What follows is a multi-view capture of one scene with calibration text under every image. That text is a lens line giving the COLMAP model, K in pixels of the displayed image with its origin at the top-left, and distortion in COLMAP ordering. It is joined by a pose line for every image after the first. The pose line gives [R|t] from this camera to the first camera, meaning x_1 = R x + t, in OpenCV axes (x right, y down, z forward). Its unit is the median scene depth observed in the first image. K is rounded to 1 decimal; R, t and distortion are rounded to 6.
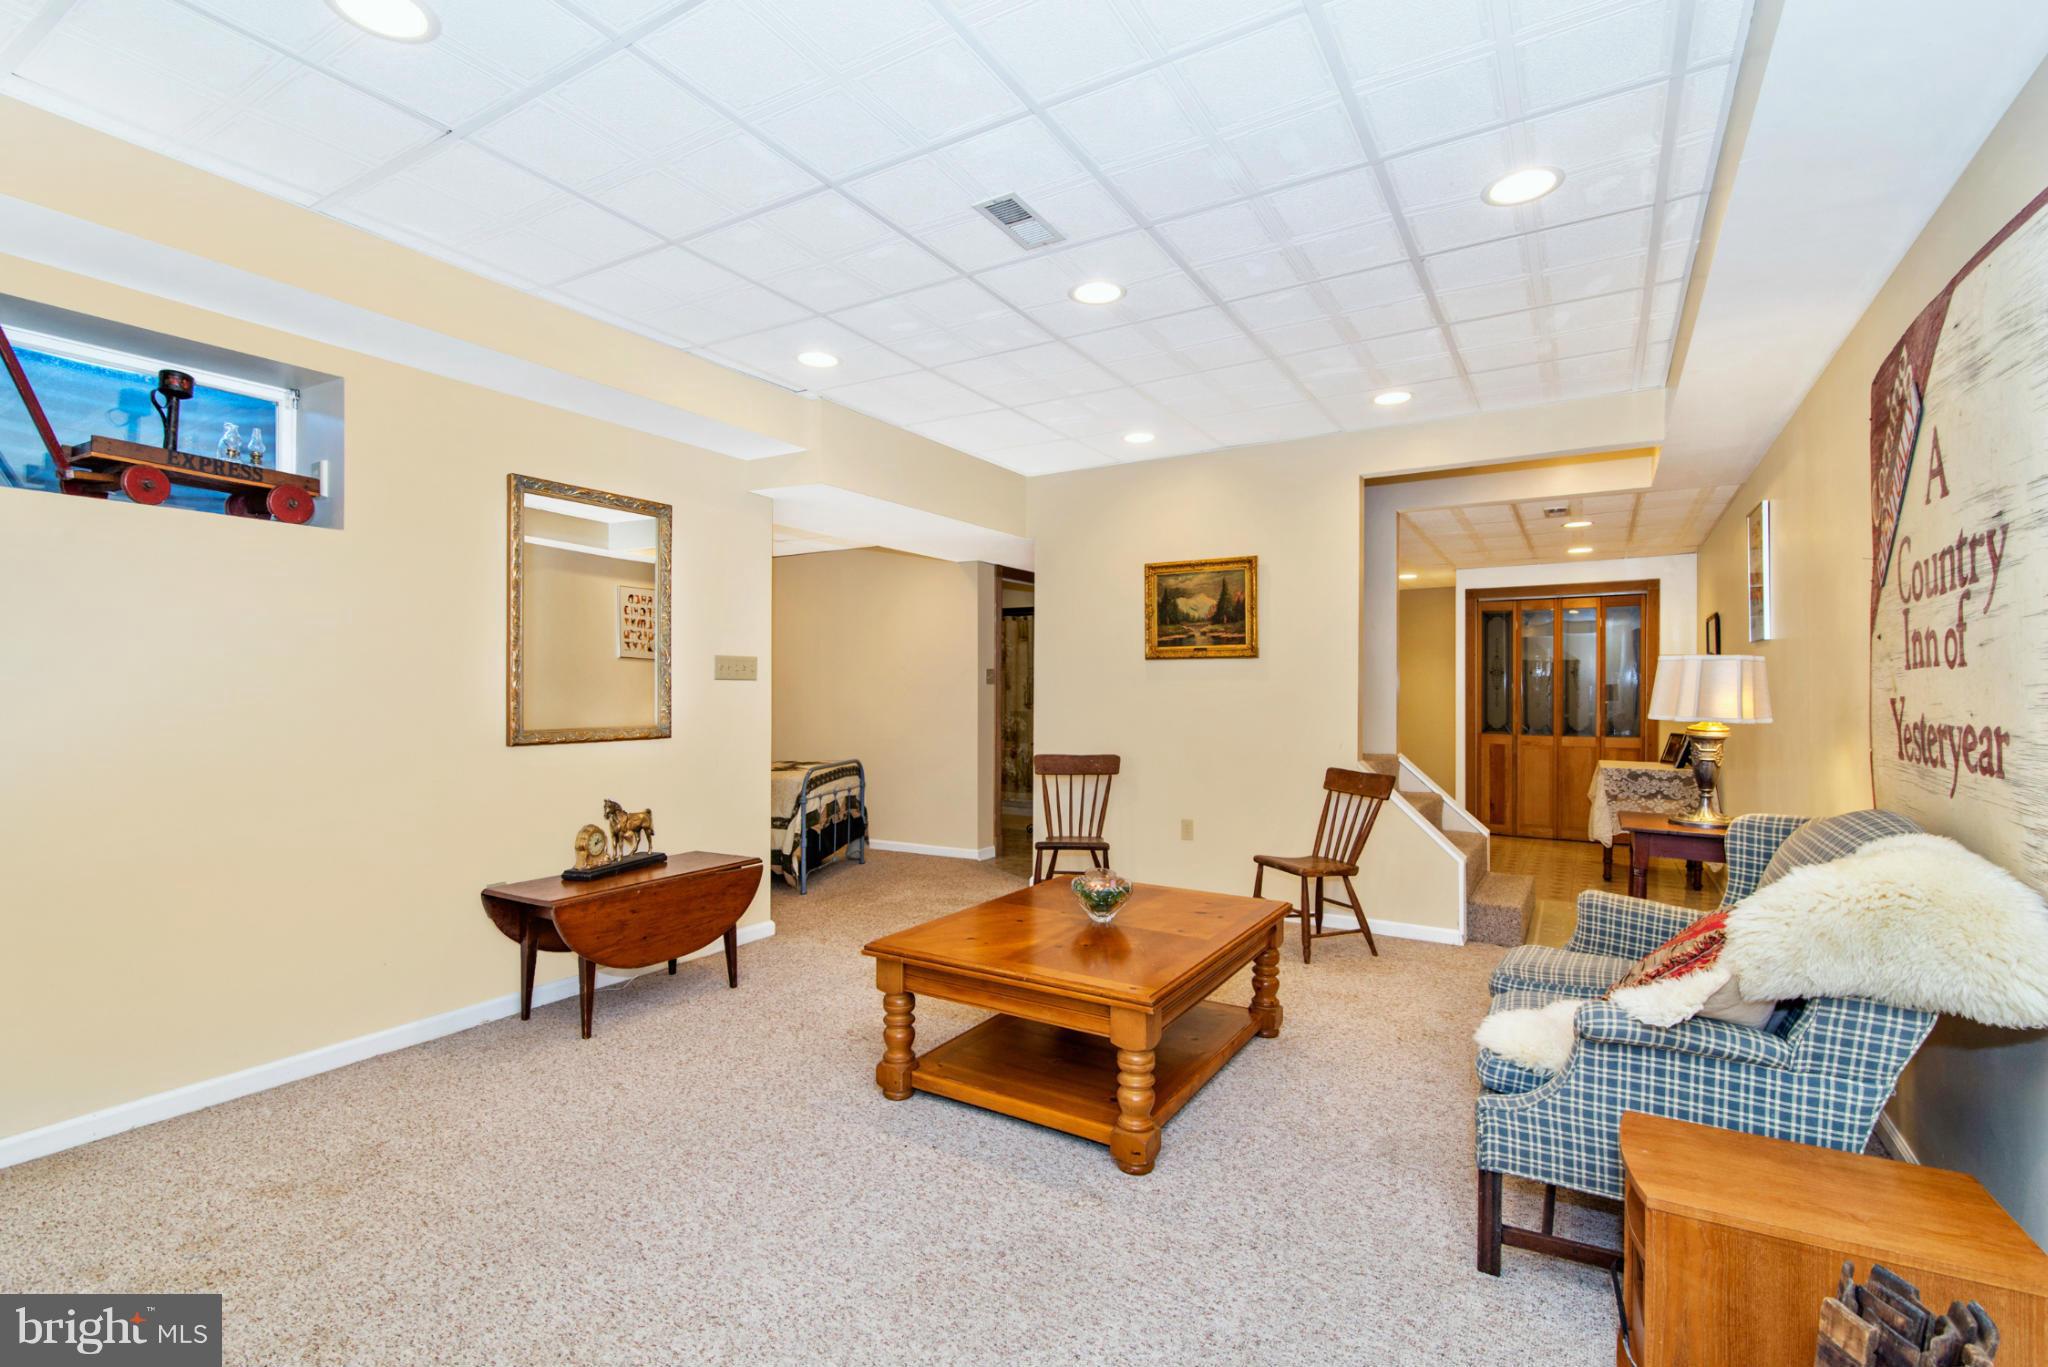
lens RADIAL K [[943.9, 0, 1024.0], [0, 943.9, 683.5], [0, 0, 1]] dist [-0.004213, -0.000511]
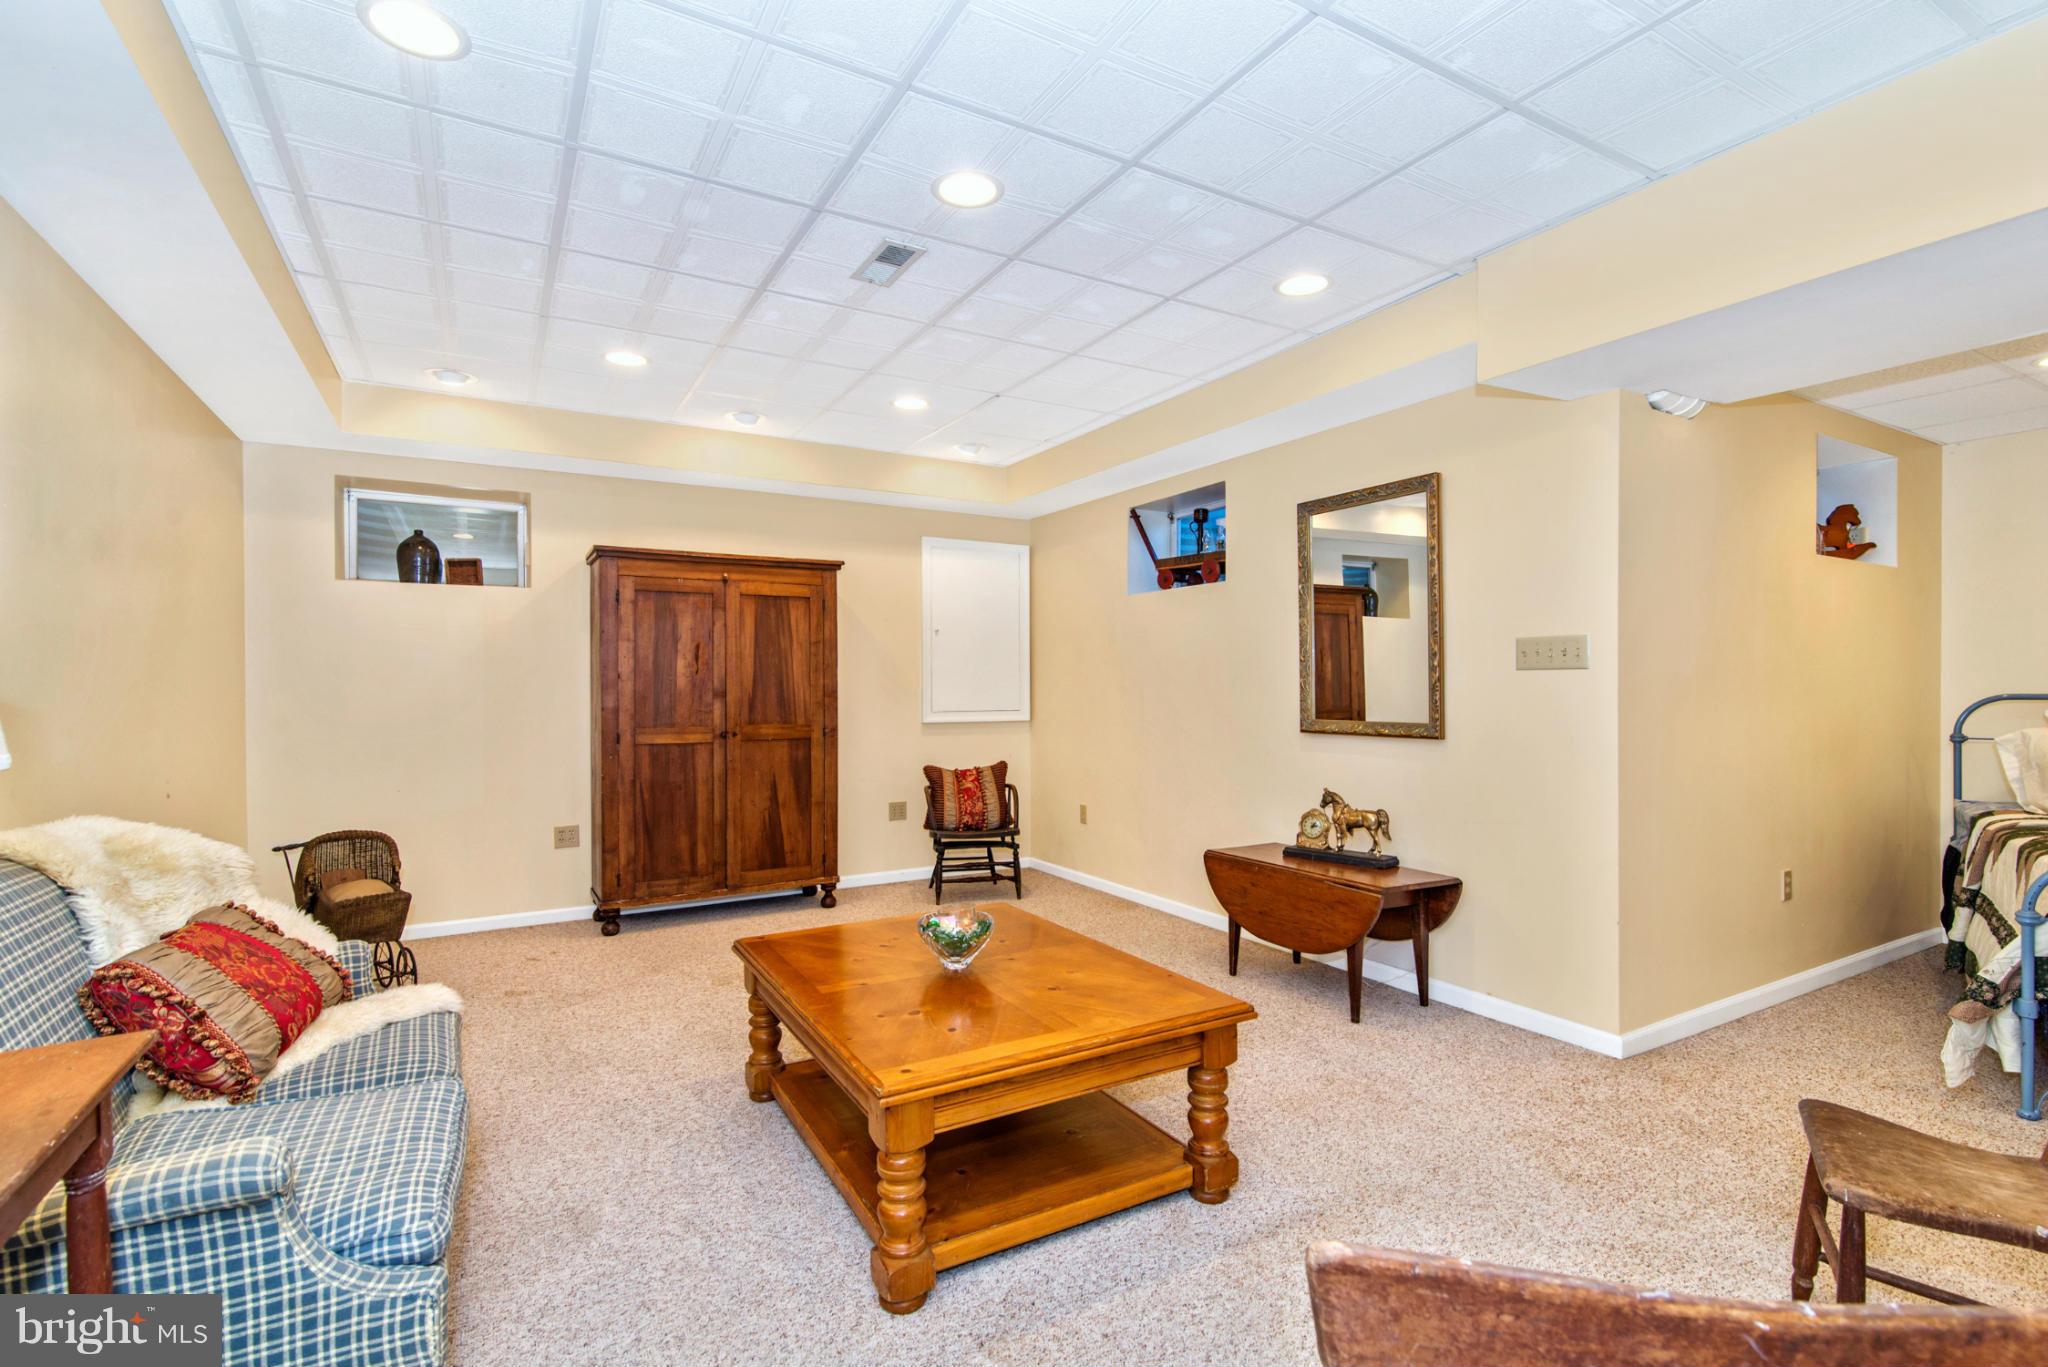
lens RADIAL K [[943.9, 0, 1024.0], [0, 943.9, 683.5], [0, 0, 1]] dist [-0.004213, -0.000511]
pose [[-0.489421, -0.002433, -0.872044, 0.659287], [0.007711, 0.999945, -0.007118, 0.010714], [0.872013, -0.010208, -0.489376, 1.248602]]
